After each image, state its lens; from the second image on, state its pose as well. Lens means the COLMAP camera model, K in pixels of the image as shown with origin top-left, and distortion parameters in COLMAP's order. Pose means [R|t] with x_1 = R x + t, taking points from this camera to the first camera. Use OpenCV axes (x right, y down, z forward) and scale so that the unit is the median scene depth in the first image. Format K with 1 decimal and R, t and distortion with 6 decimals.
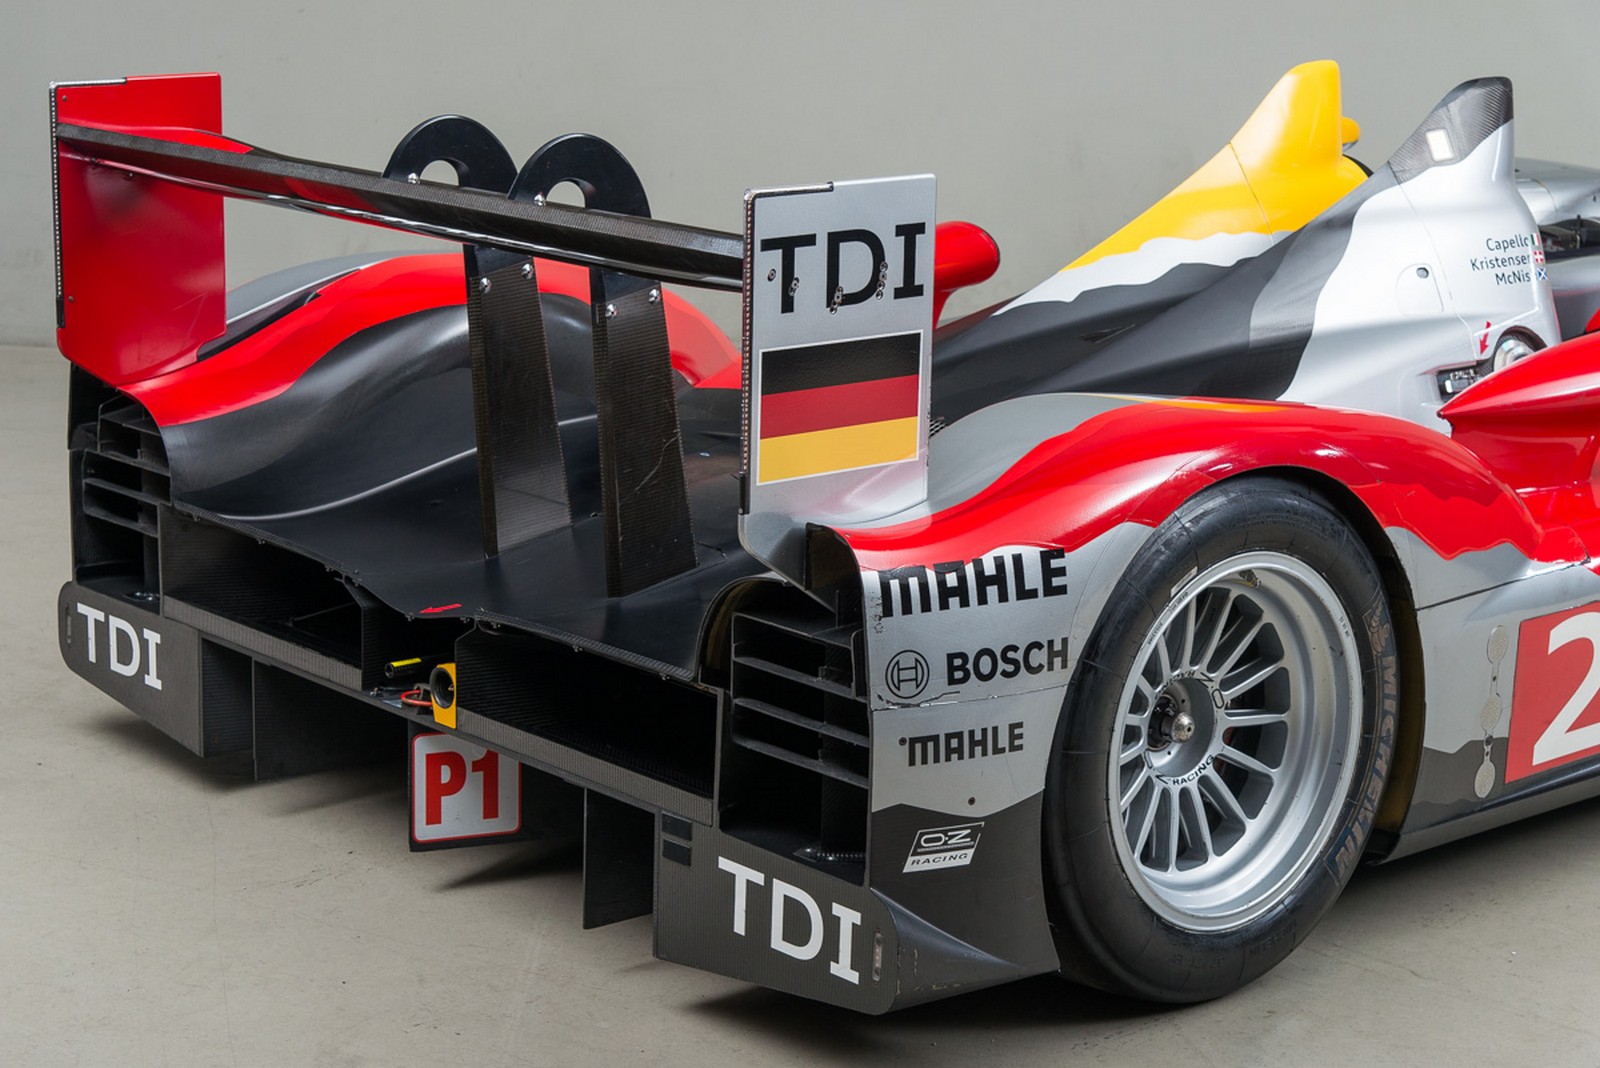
lens RADIAL K [[3231.7, 0, 736.9], [0, 3231.7, 568.8], [0, 0, 1]] dist [0.032235, -0.486498]
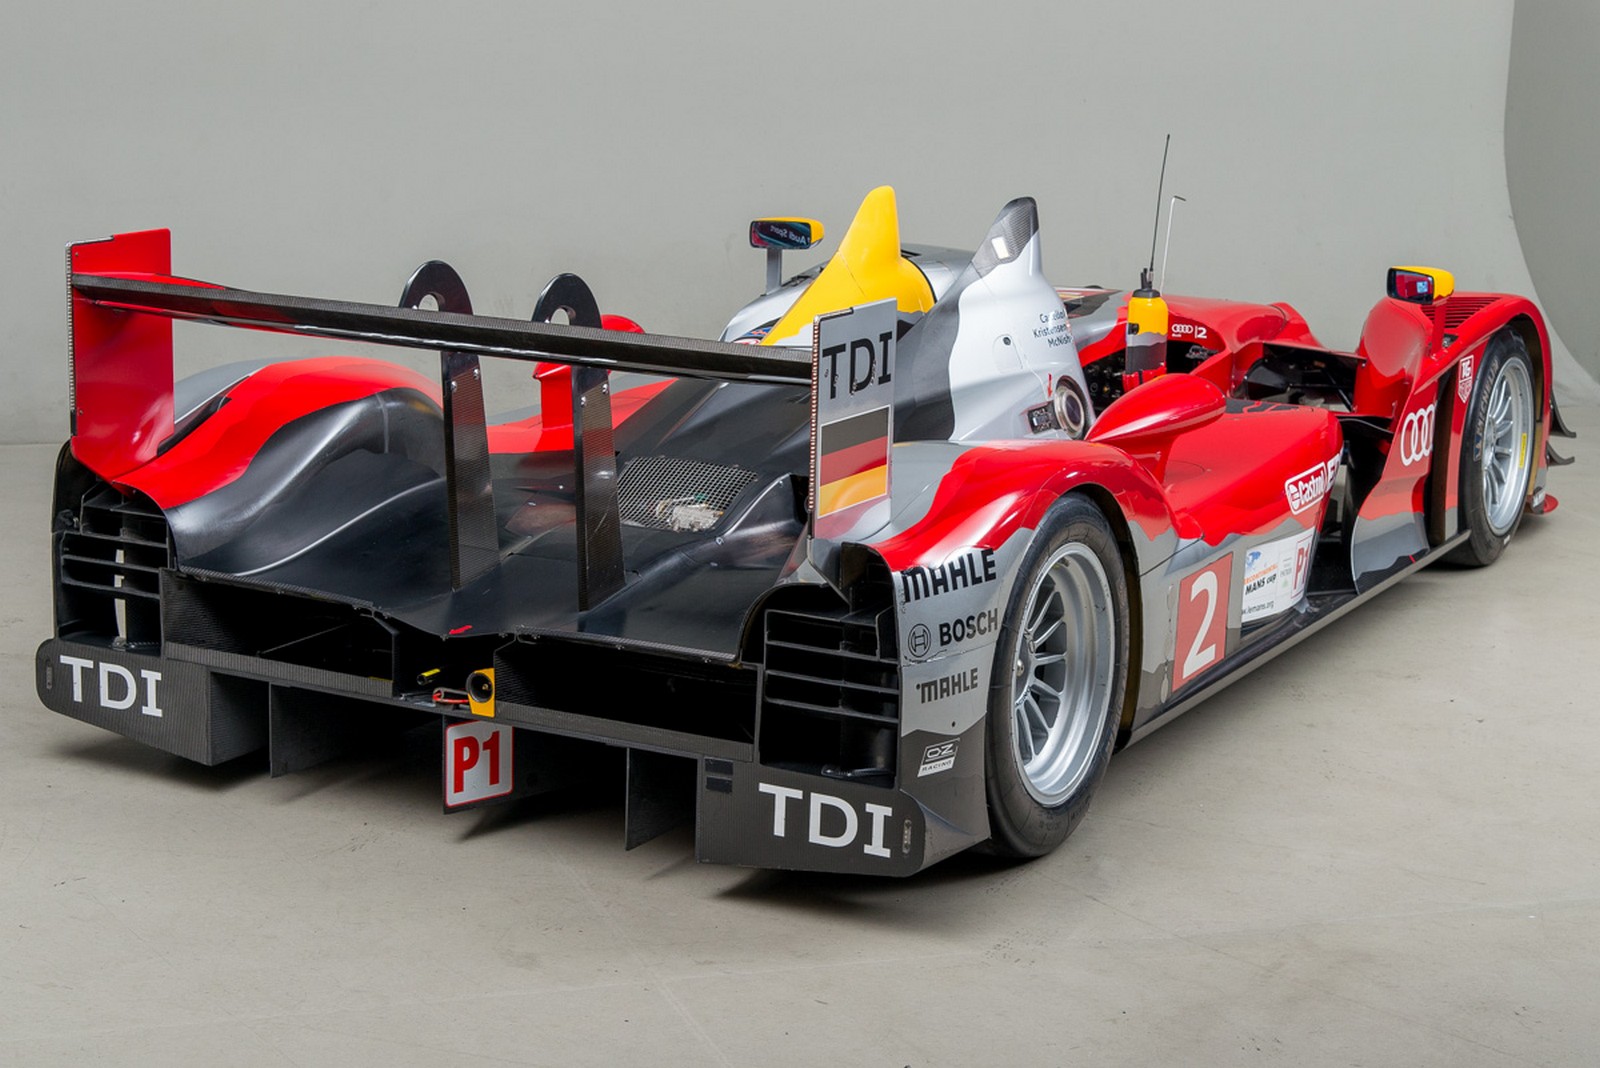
lens RADIAL K [[3017.0, 0, 803.1], [0, 3017.0, 569.6], [0, 0, 1]] dist [0.021480, -0.041086]
pose [[0.932793, -0.071806, 0.353186, -0.461400], [0.074207, 0.997220, 0.006757, -0.012106], [-0.352689, 0.019906, 0.935529, -0.251763]]
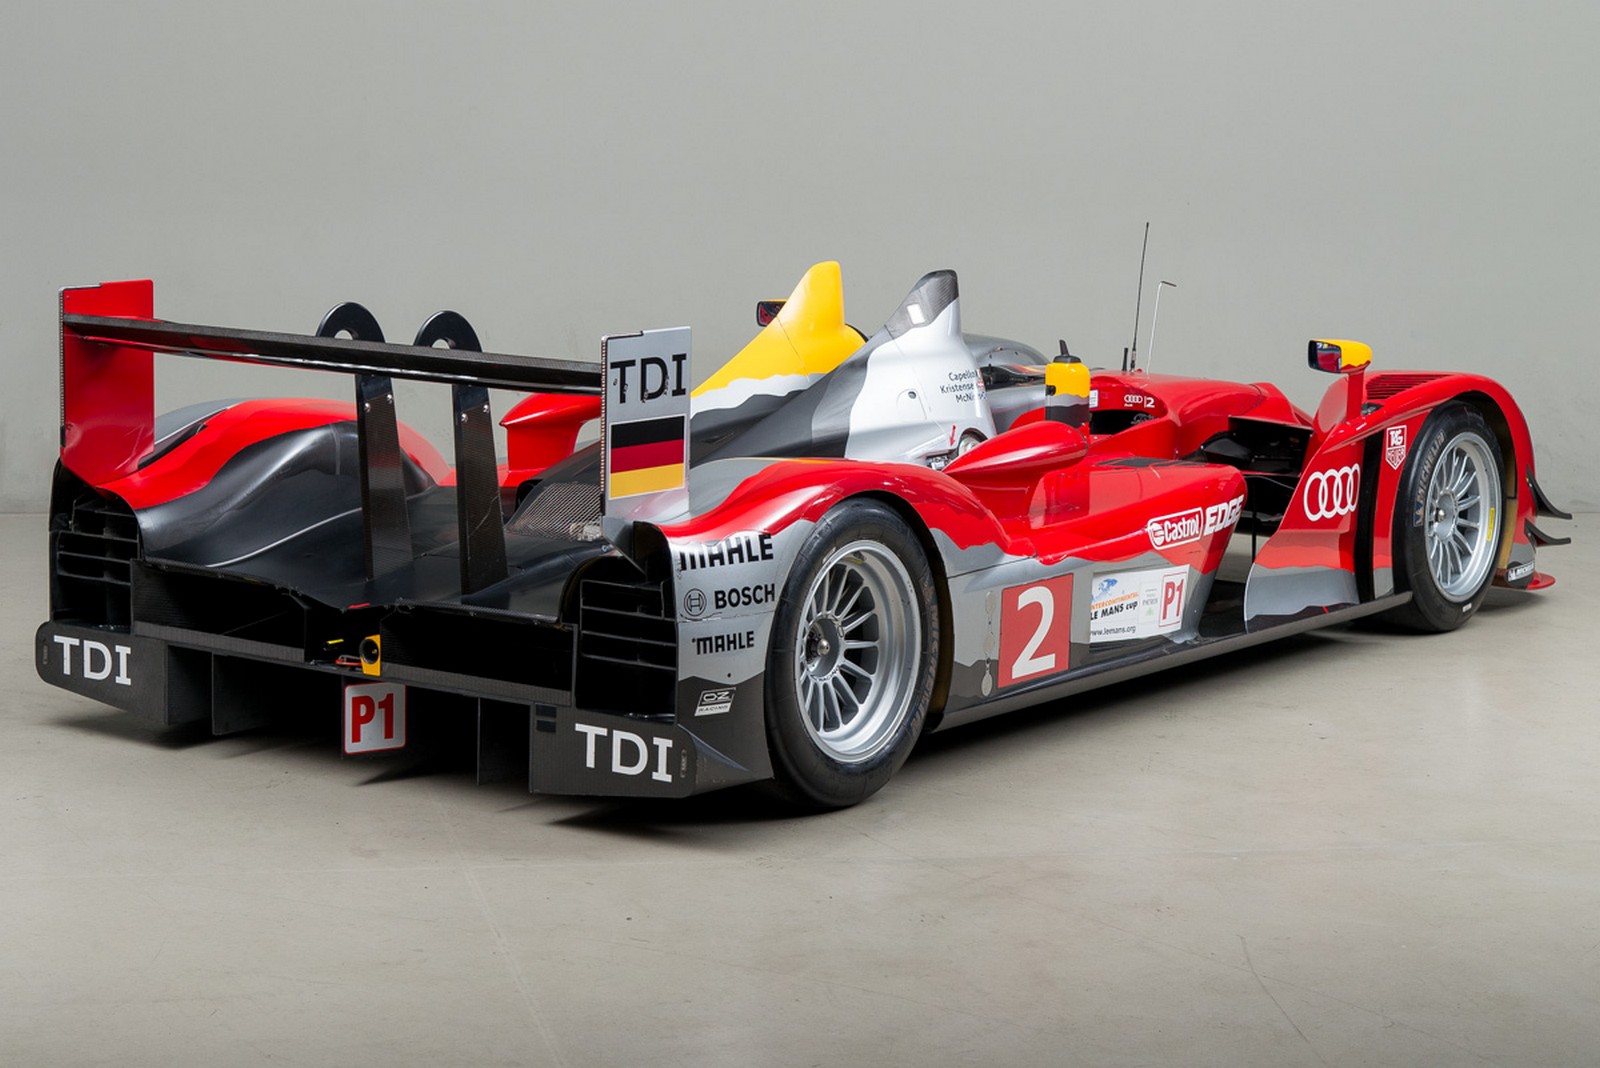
lens RADIAL K [[3706.2, 0, 800.0], [0, 3706.2, 534.0], [0, 0, 1]] dist [0.042437, -0.808172]
pose [[0.971077, -0.032507, 0.236542, -0.364004], [0.052318, 0.995583, -0.077962, 0.153207], [-0.232963, 0.088083, 0.968488, -0.977009]]
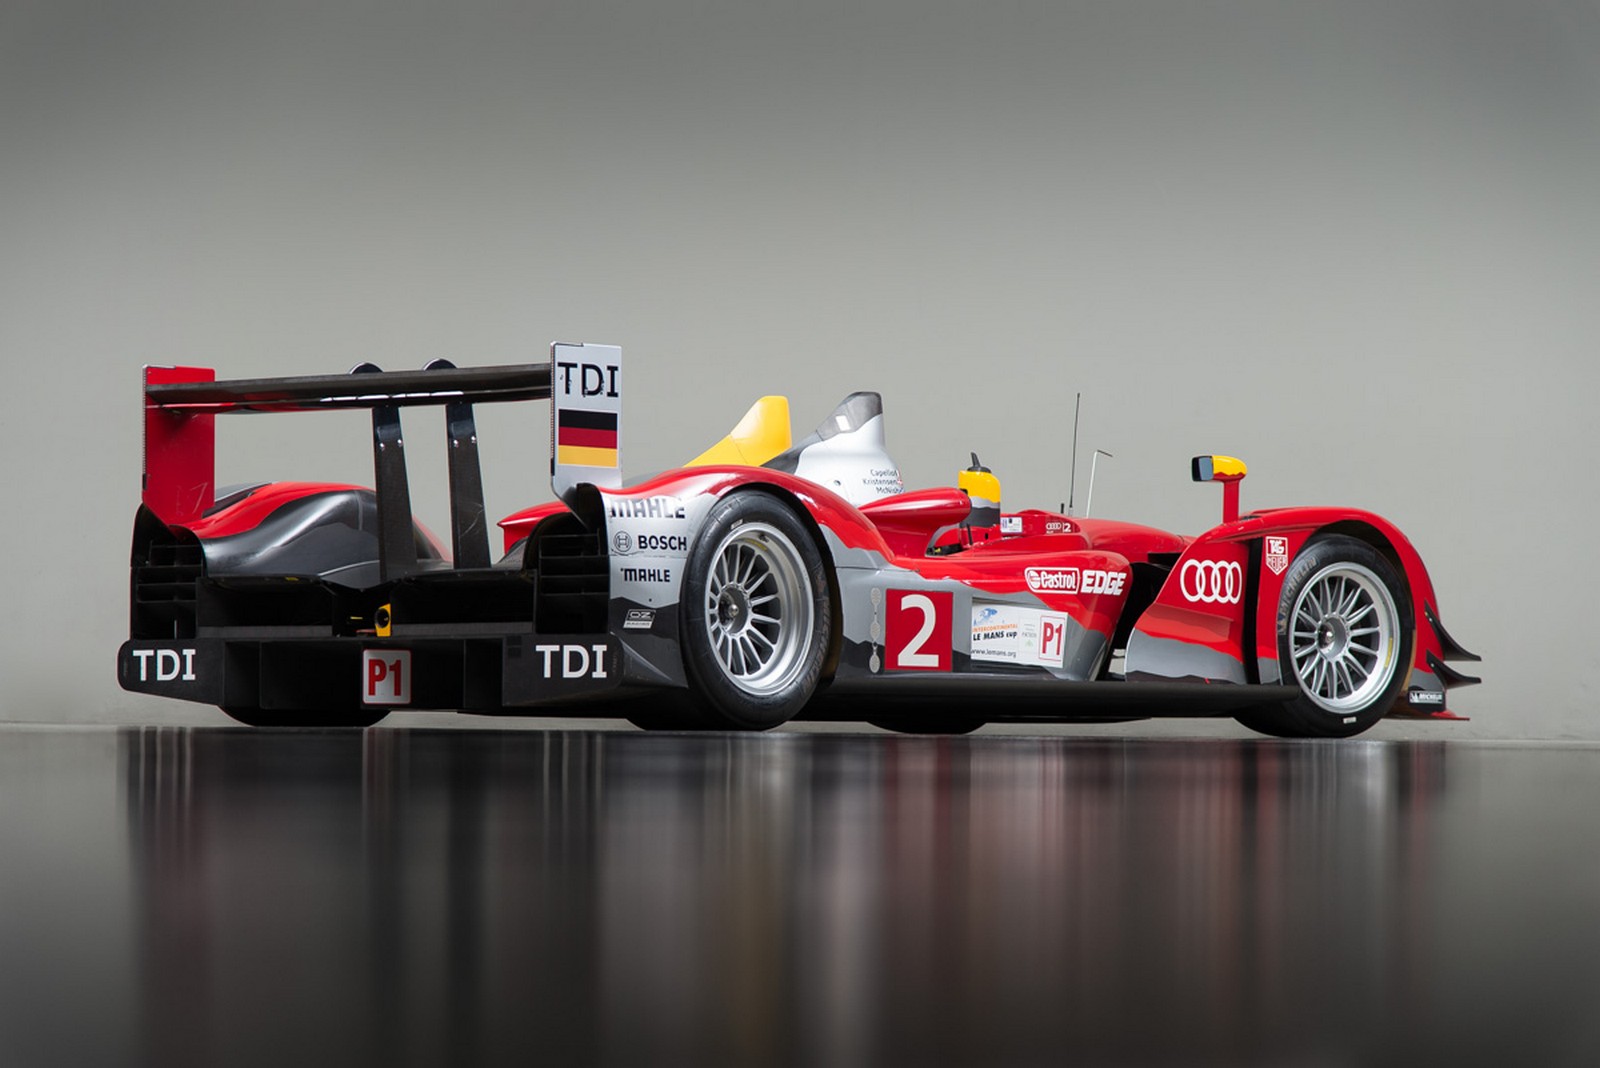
lens RADIAL K [[5968.2, 0, 800.0], [0, 5968.2, 534.0], [0, 0, 1]] dist [-0.072351, 4.257547]
pose [[0.982966, -0.008862, 0.183576, -0.608350], [0.057271, 0.963873, -0.260132, 1.144810], [-0.174639, 0.266215, 0.947962, -3.104912]]
